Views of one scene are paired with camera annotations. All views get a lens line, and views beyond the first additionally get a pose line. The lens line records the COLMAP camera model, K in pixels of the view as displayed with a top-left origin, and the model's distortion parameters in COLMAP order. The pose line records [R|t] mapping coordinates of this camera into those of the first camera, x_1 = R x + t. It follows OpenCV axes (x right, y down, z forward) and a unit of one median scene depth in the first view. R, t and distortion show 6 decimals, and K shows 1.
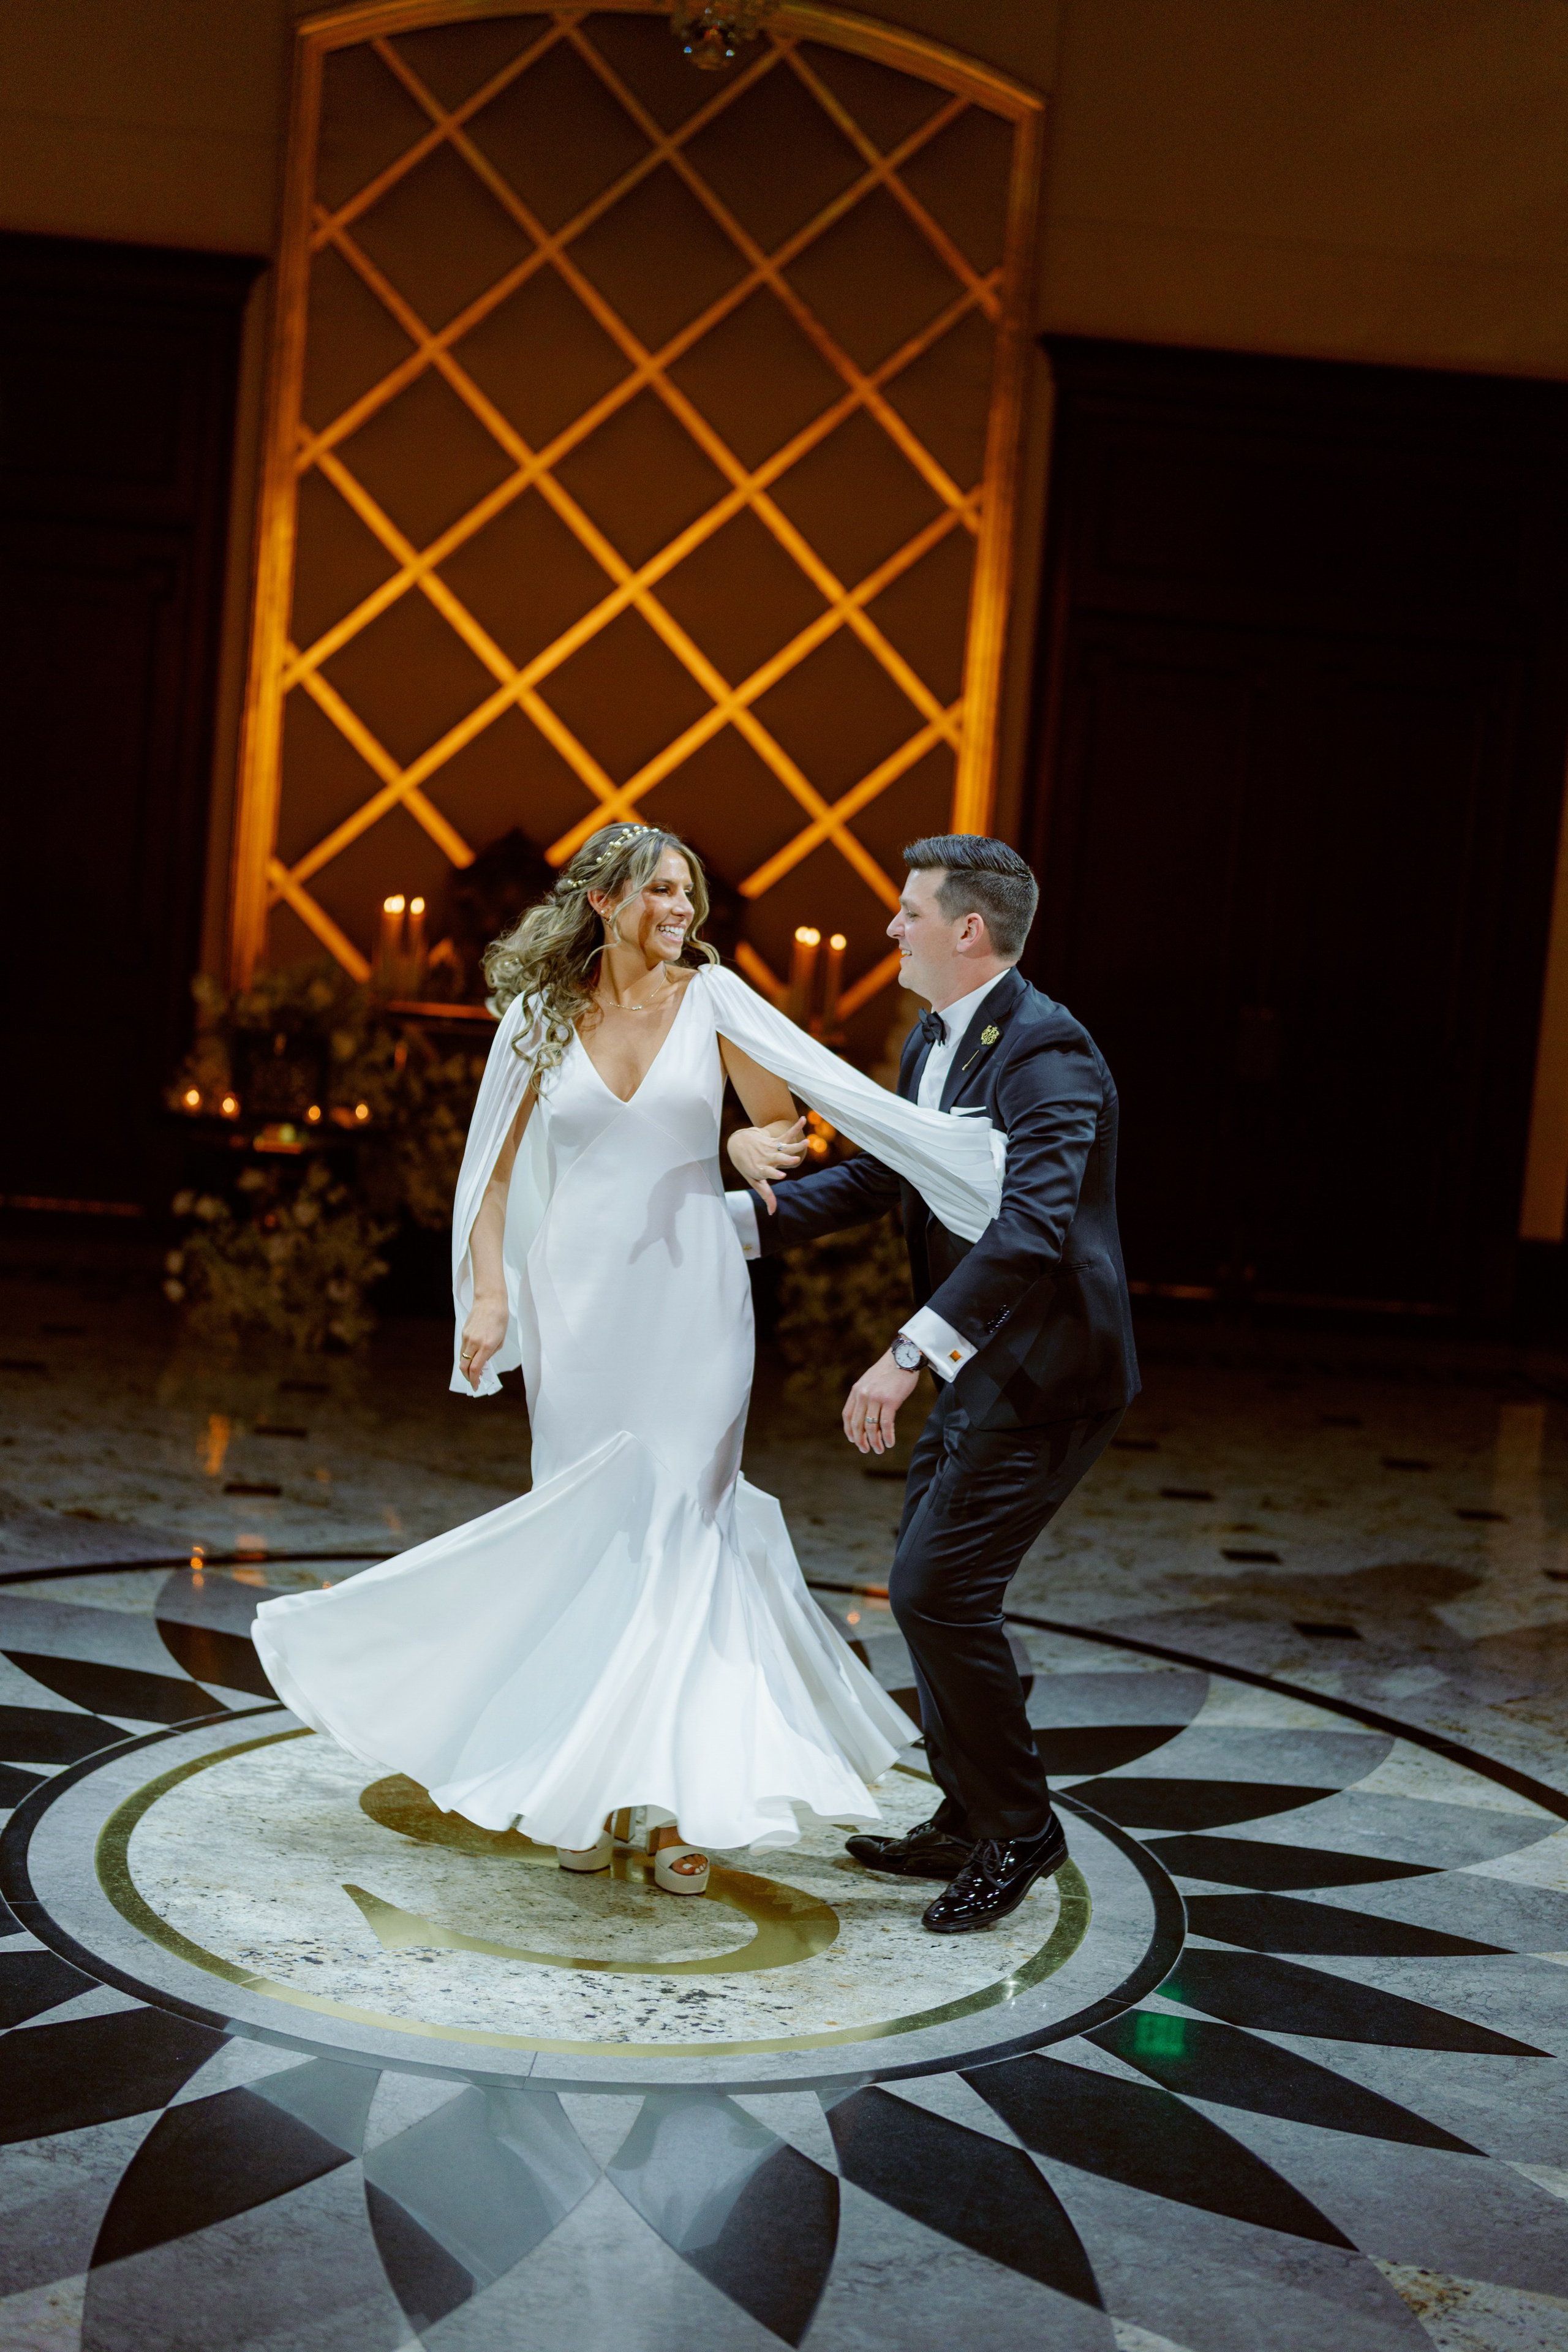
lens RADIAL K [[3303.8, 0, 774.8], [0, 3303.8, 1175.9], [0, 0, 1]] dist [0.025868, 0.000000]
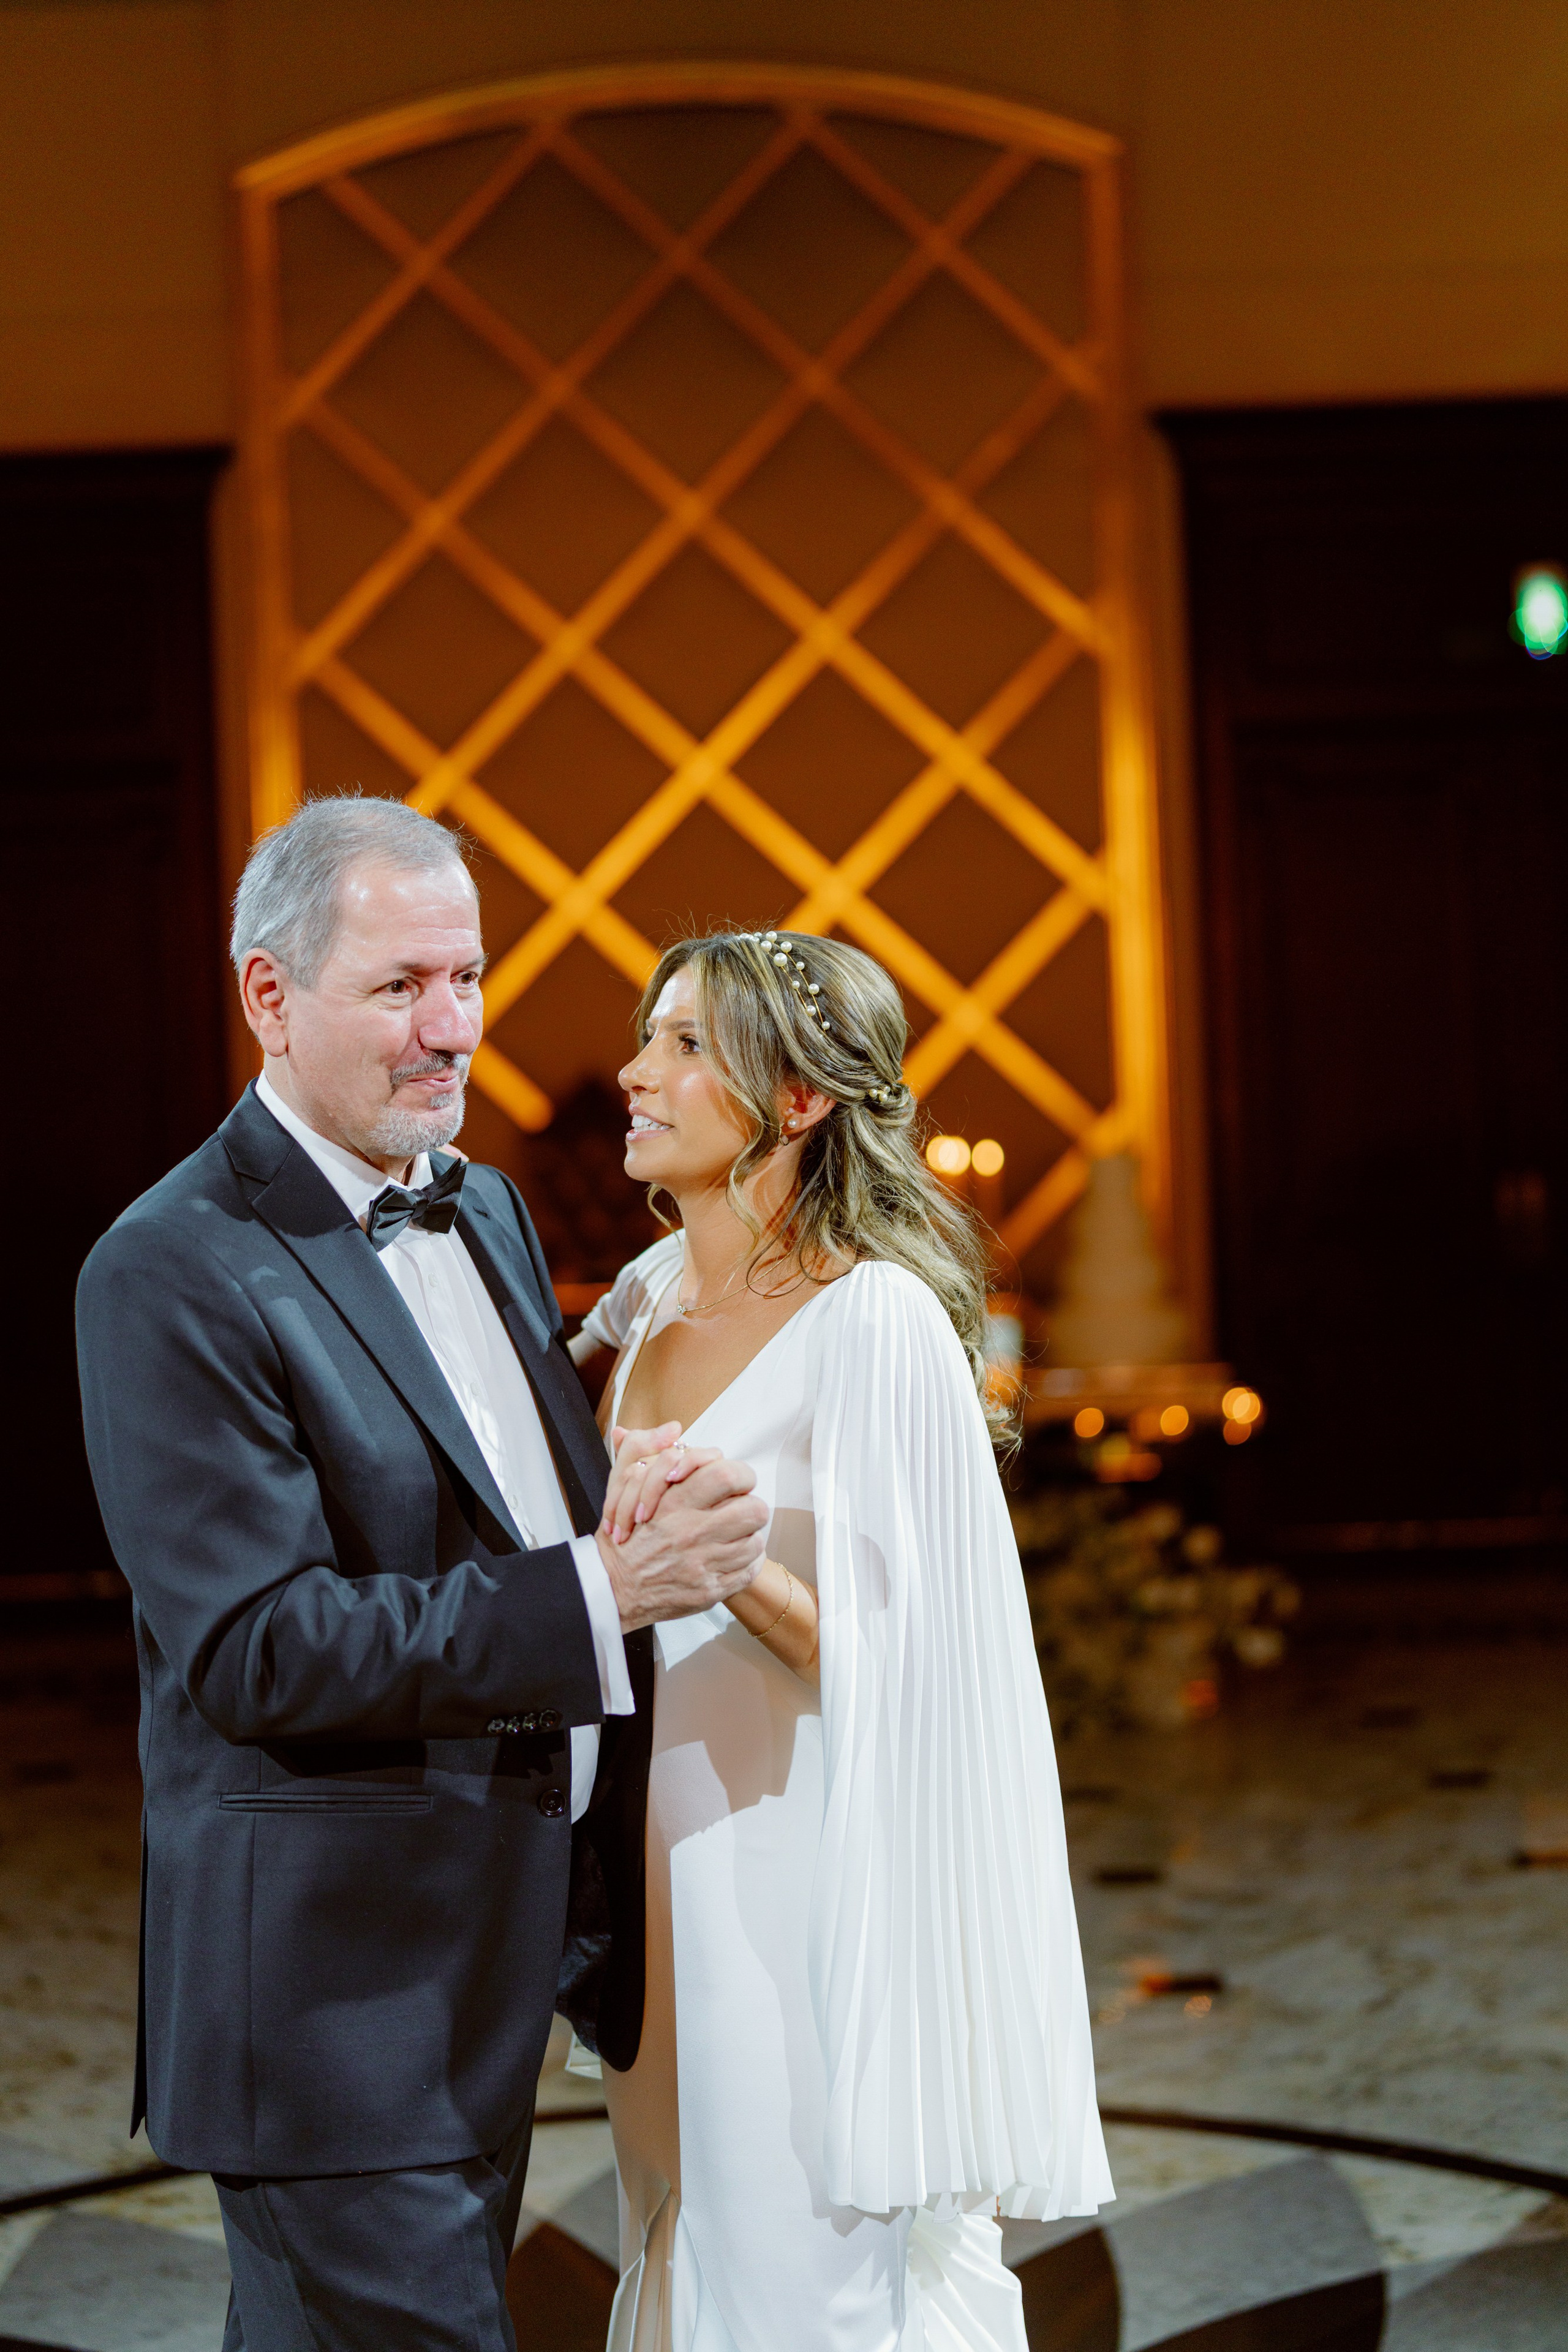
lens RADIAL K [[3303.8, 0, 779.0], [0, 3303.8, 1169.0], [0, 0, 1]] dist [0.025868, 0.000000]
pose [[0.990906, -0.121155, -0.058533, 0.013784], [0.116284, 0.989950, -0.080481, -0.008560], [0.067696, 0.072942, 0.995036, 0.183182]]
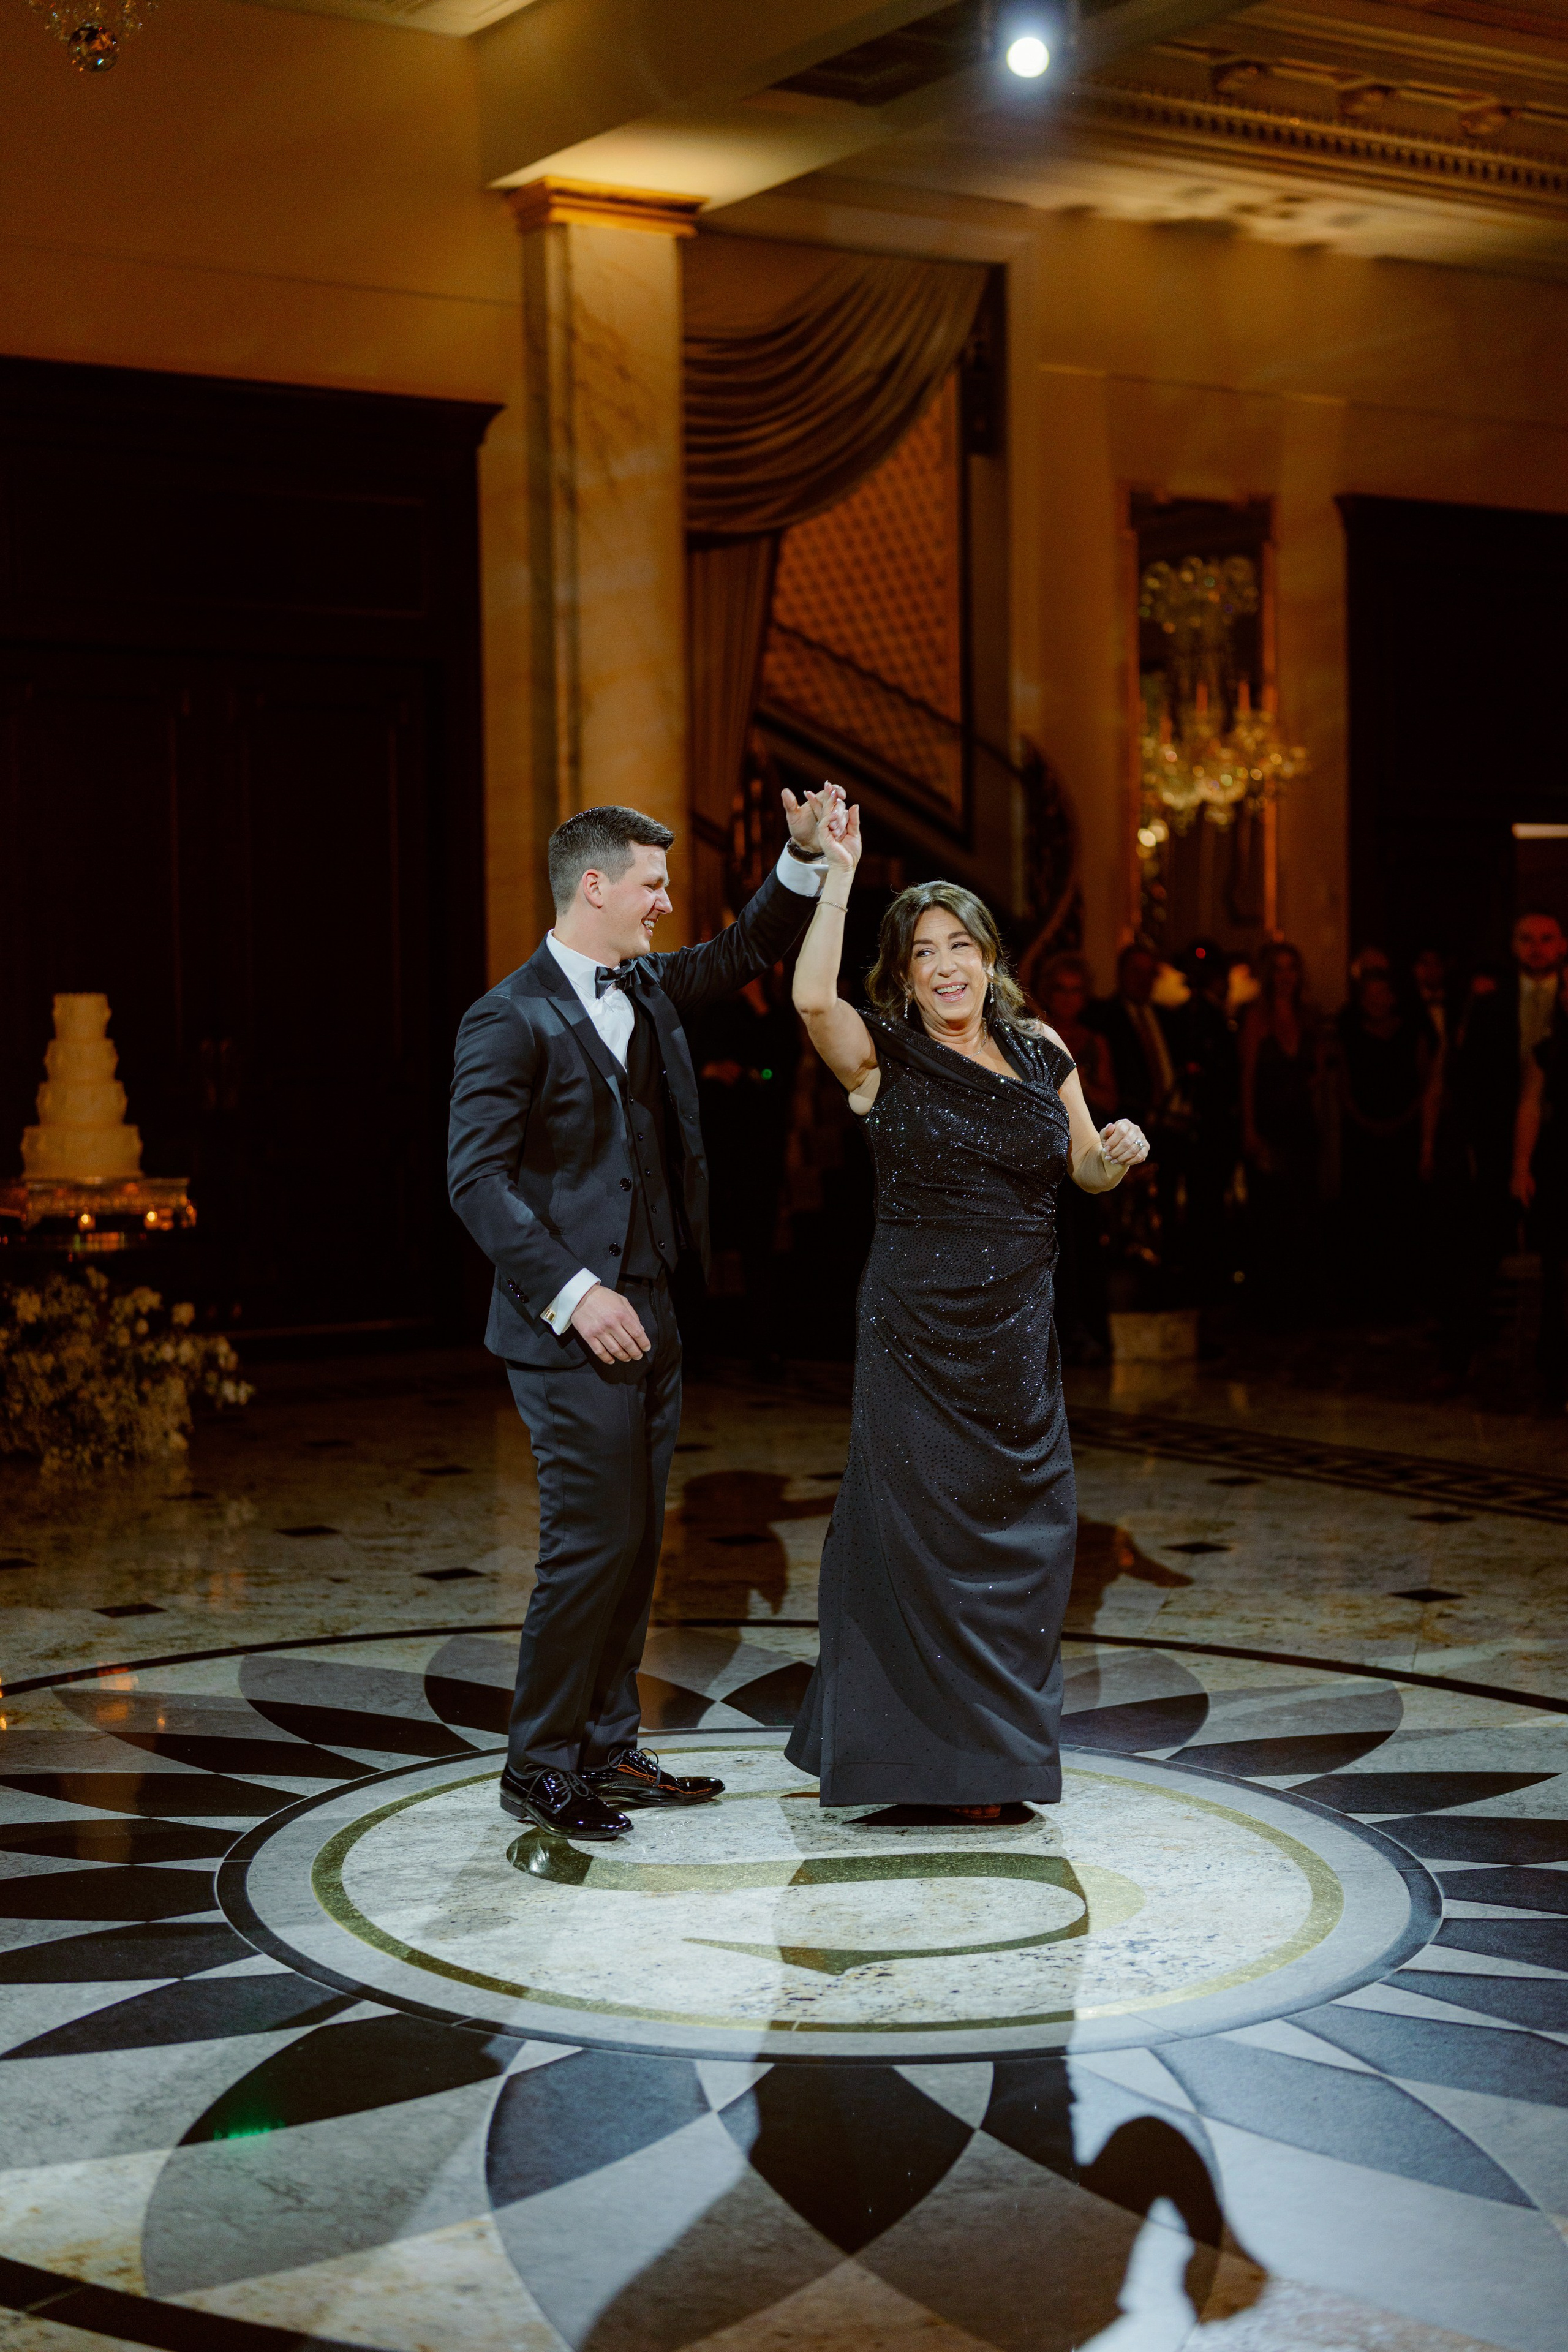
lens RADIAL K [[3390.6, 0, 805.9], [0, 3390.6, 1219.0], [0, 0, 1]] dist [0.020151, 0.000000]
pose [[0.868655, -0.123614, 0.479748, -0.207666], [0.123949, 0.991800, 0.031125, -0.008681], [-0.479662, 0.032428, 0.876854, 0.040542]]
